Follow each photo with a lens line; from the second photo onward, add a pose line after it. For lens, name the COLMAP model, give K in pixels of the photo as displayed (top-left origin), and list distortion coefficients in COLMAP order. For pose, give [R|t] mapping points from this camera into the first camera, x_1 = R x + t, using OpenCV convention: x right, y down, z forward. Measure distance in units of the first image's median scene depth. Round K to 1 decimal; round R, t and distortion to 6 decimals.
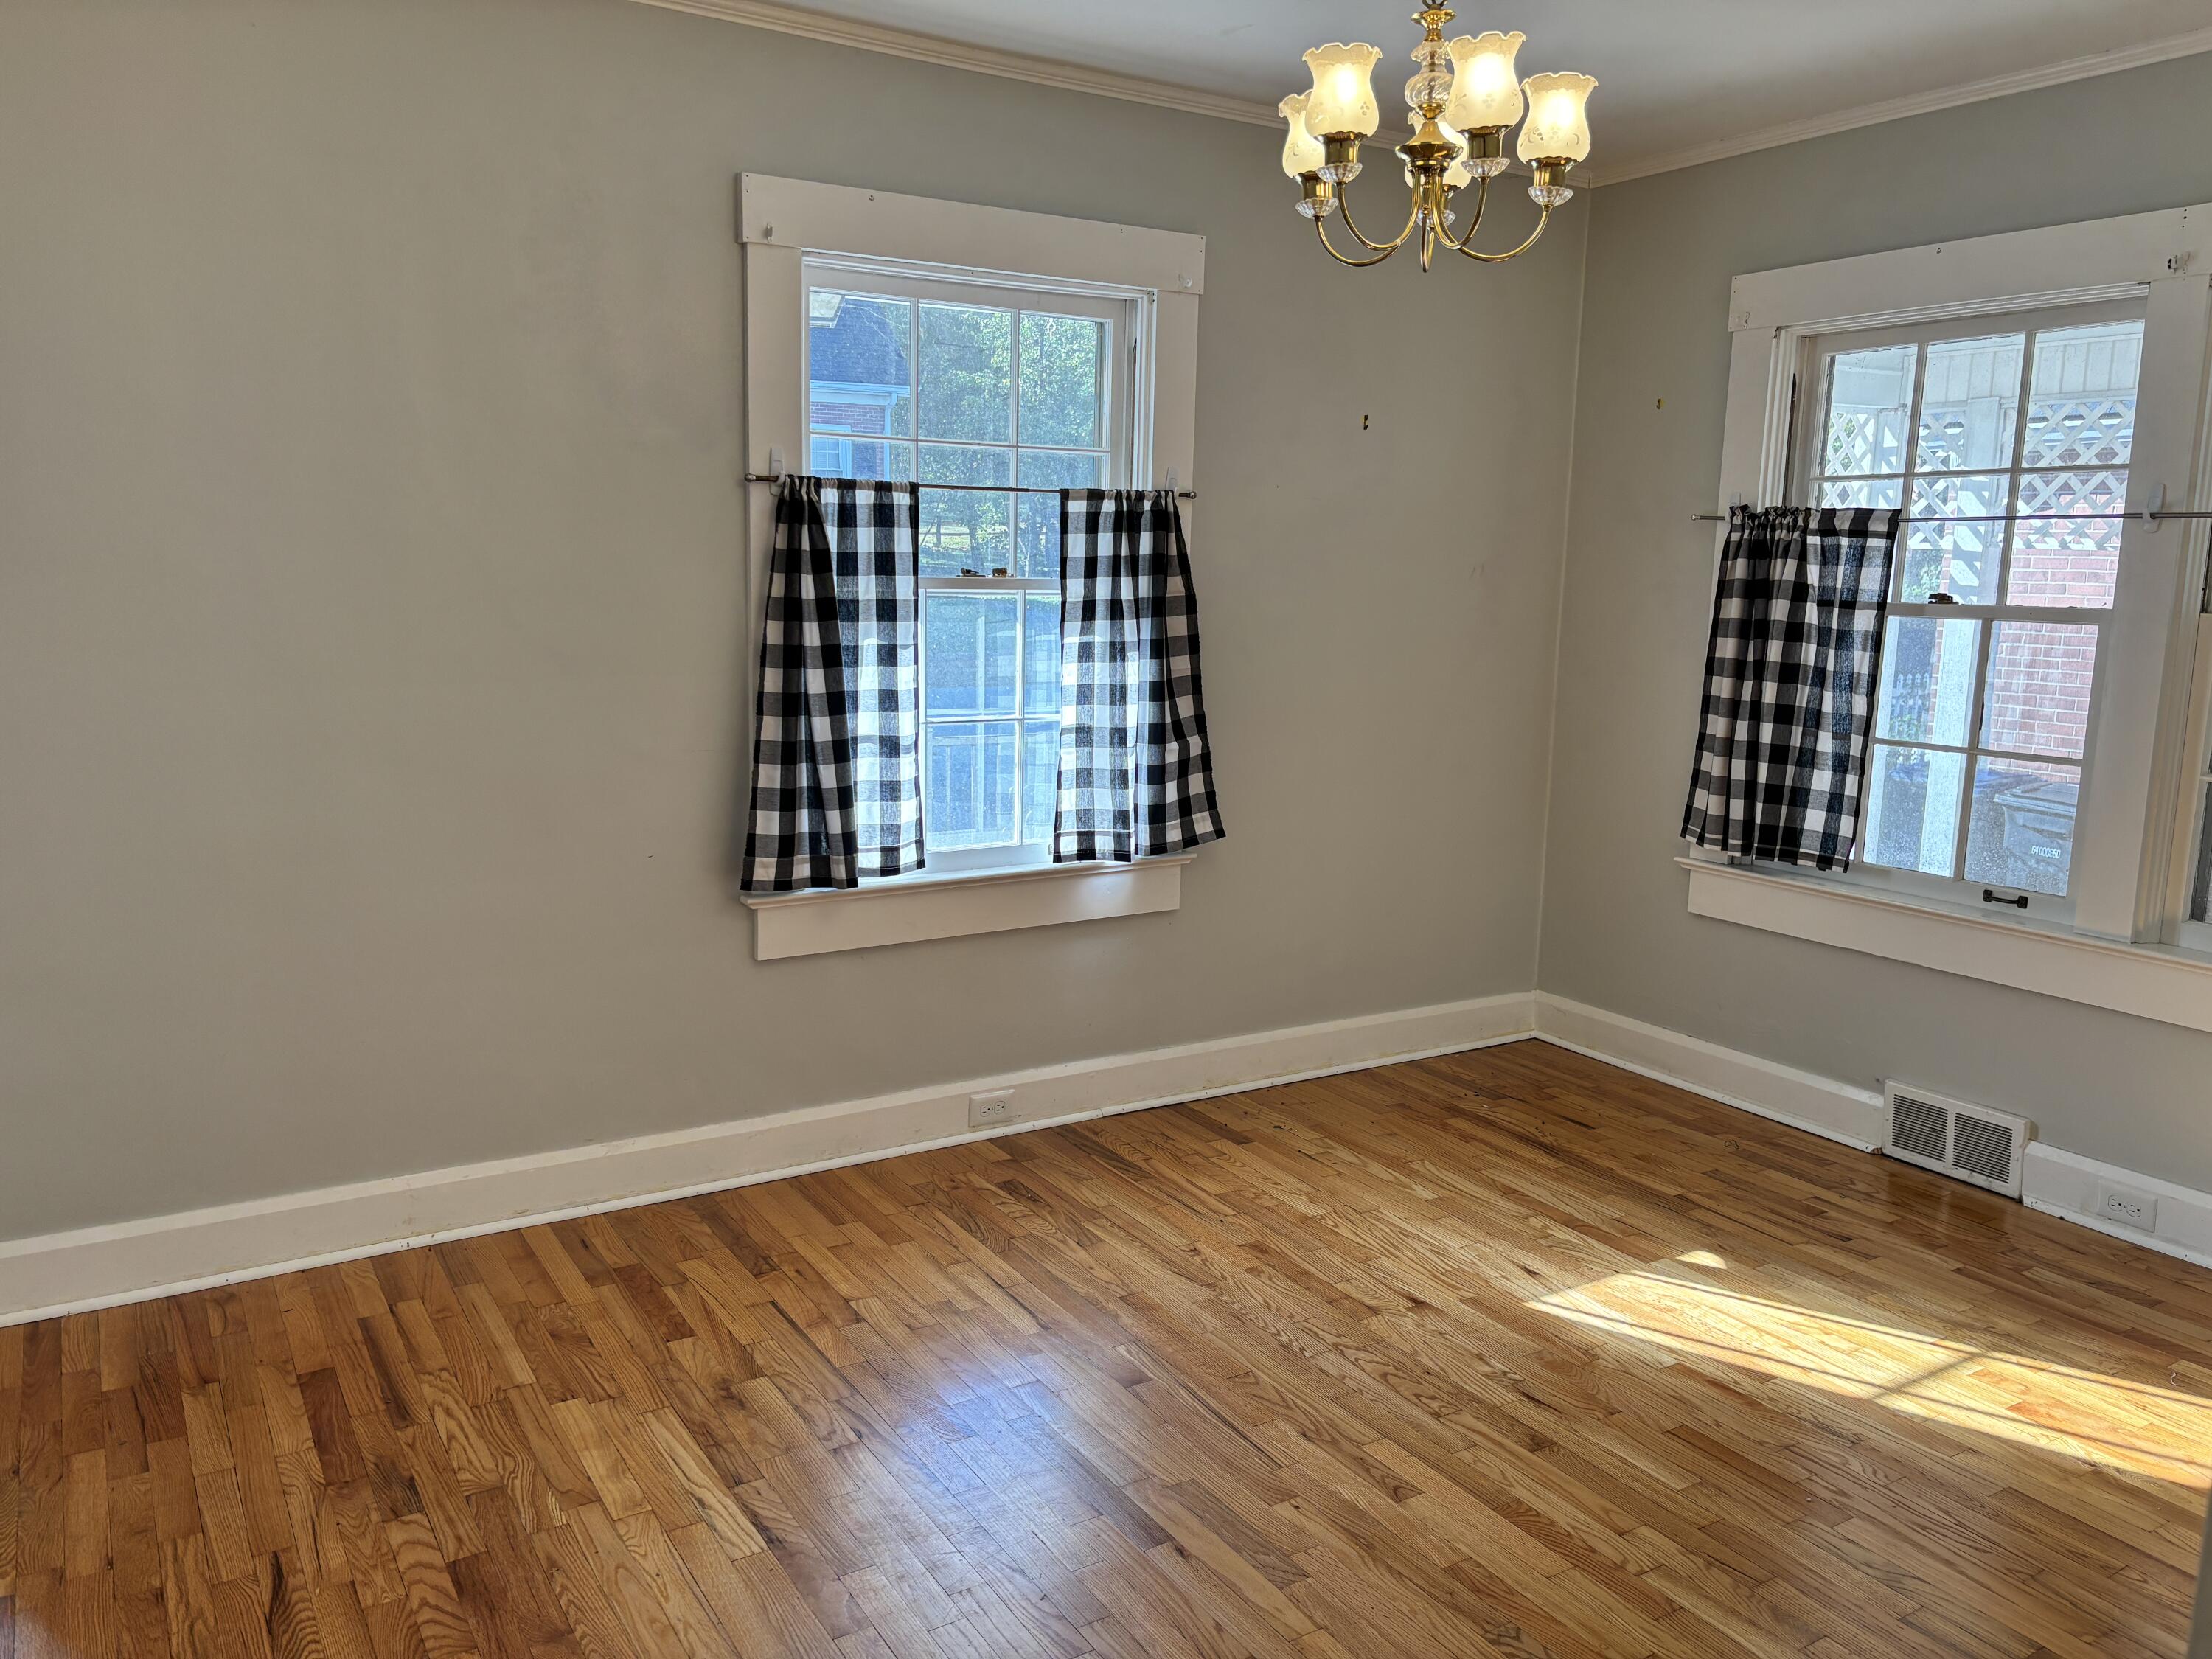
lens RADIAL K [[1681.2, 0, 1103.2], [0, 1681.2, 830.8], [0, 0, 1]] dist [0.056044, -0.070454]
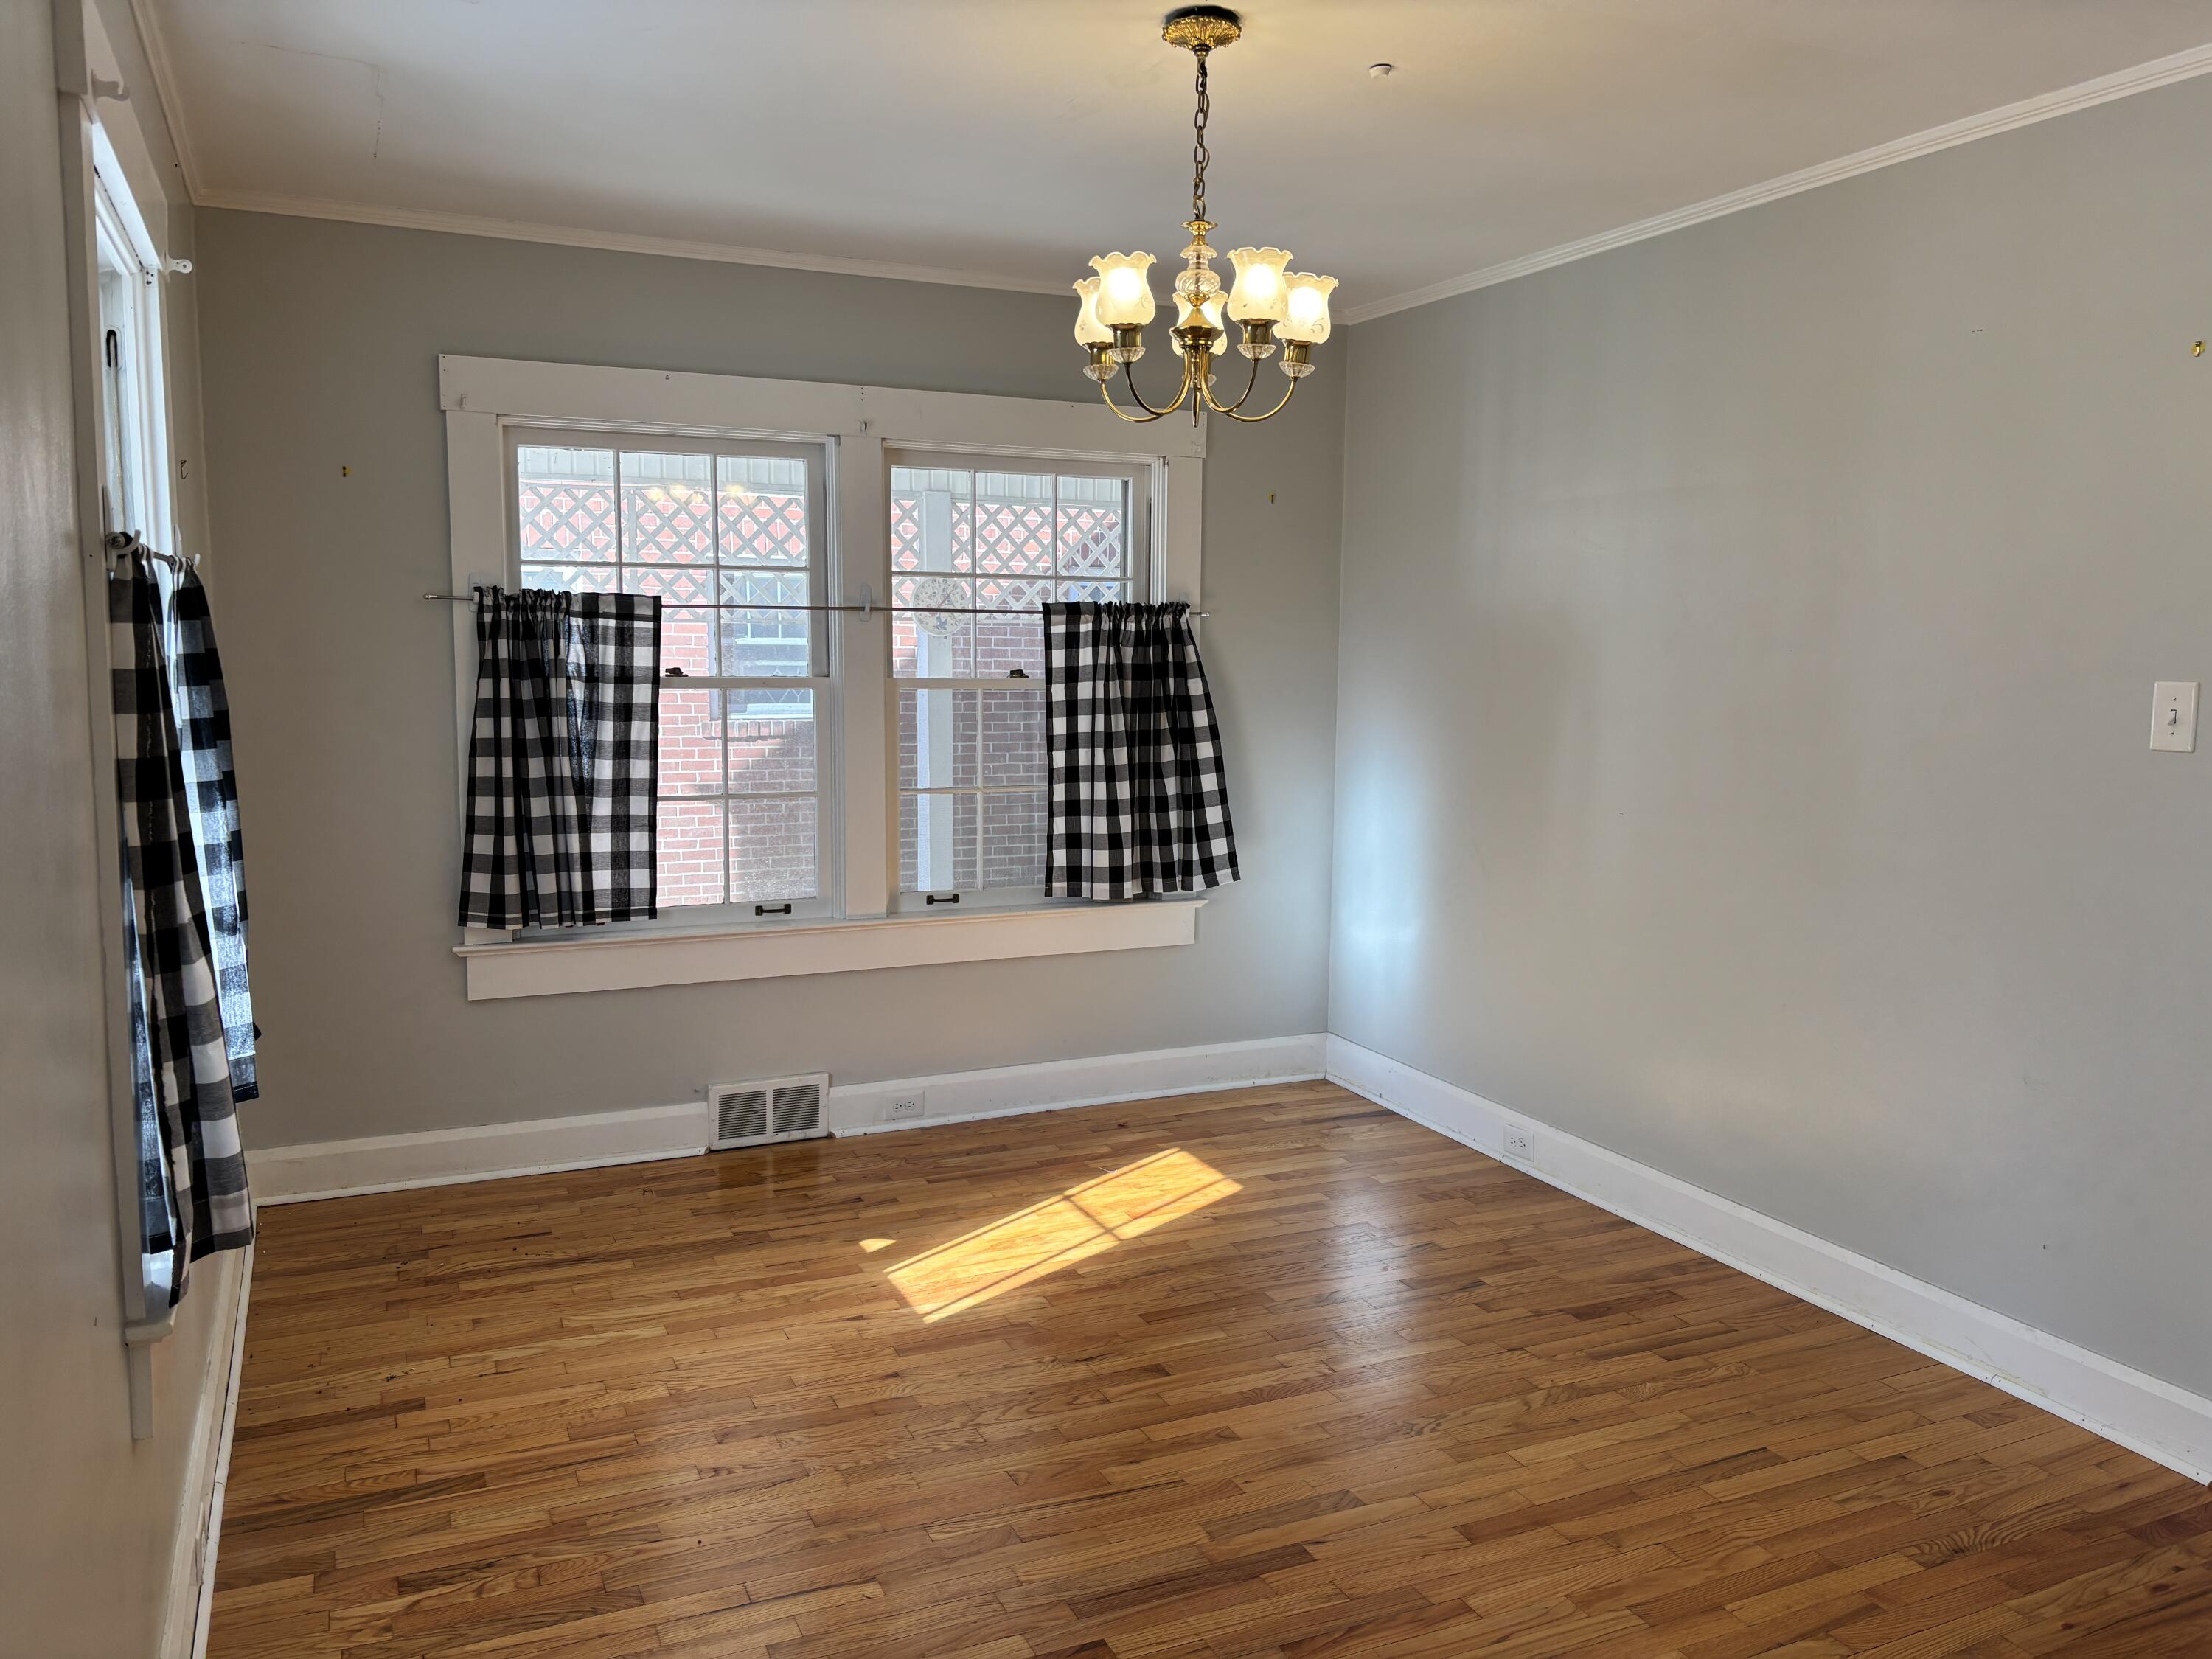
lens RADIAL K [[1674.0, 0, 1117.3], [0, 1674.0, 832.6], [0, 0, 1]] dist [0.053052, -0.002811]
pose [[0.131953, -0.139159, 0.981439, -0.627168], [0.152804, 0.981118, 0.118569, -0.121119], [-0.979408, 0.134323, 0.150725, 0.553243]]
